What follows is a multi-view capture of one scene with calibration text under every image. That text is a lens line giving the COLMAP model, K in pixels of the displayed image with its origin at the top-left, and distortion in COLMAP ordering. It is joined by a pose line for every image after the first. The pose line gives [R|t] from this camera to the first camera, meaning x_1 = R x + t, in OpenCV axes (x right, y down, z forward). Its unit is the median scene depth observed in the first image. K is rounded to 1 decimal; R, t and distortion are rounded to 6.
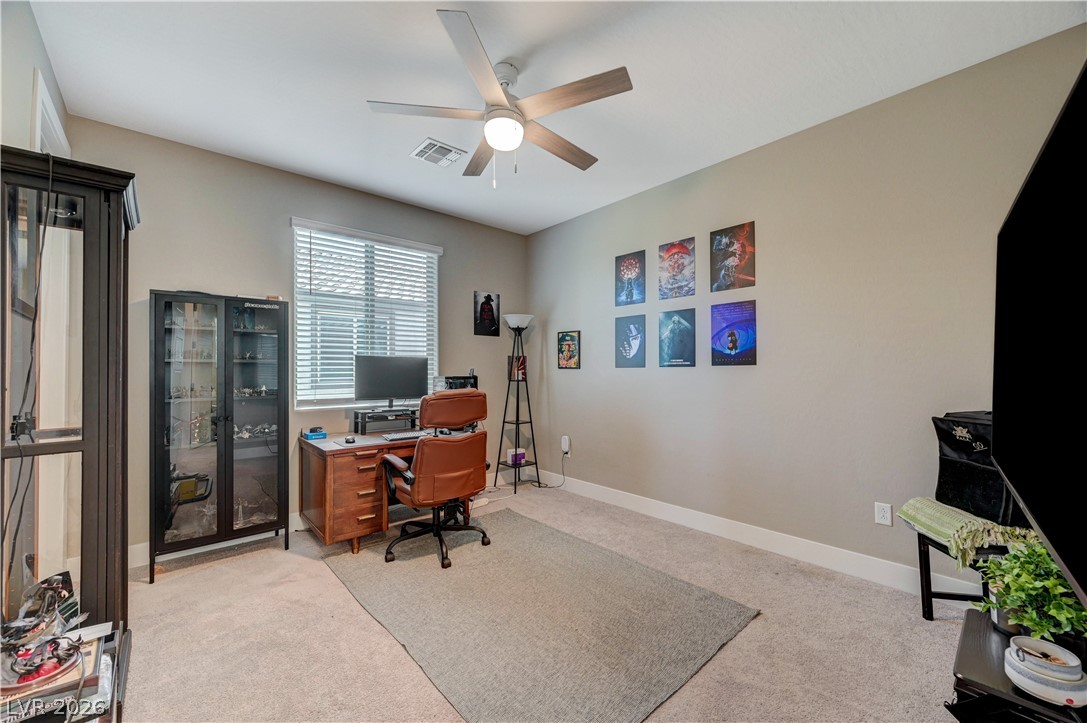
lens RADIAL K [[427.4, 0, 544.1], [0, 427.4, 363.6], [0, 0, 1]] dist [-0.002992, 0.001611]
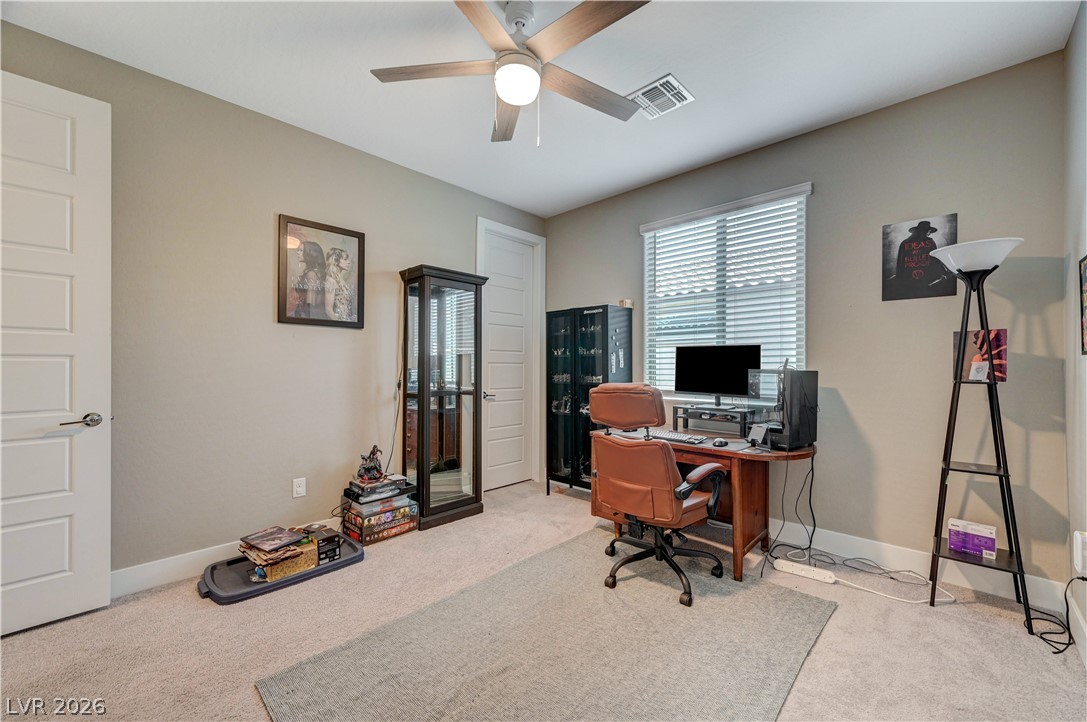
lens RADIAL K [[427.4, 0, 544.8], [0, 427.4, 364.7], [0, 0, 1]] dist [-0.002992, 0.001611]
pose [[0.080818, -0.000919, -0.996728, 0.451162], [0.013625, 0.999907, 0.000183, 0.016197], [0.996636, -0.013595, 0.080823, 0.576877]]
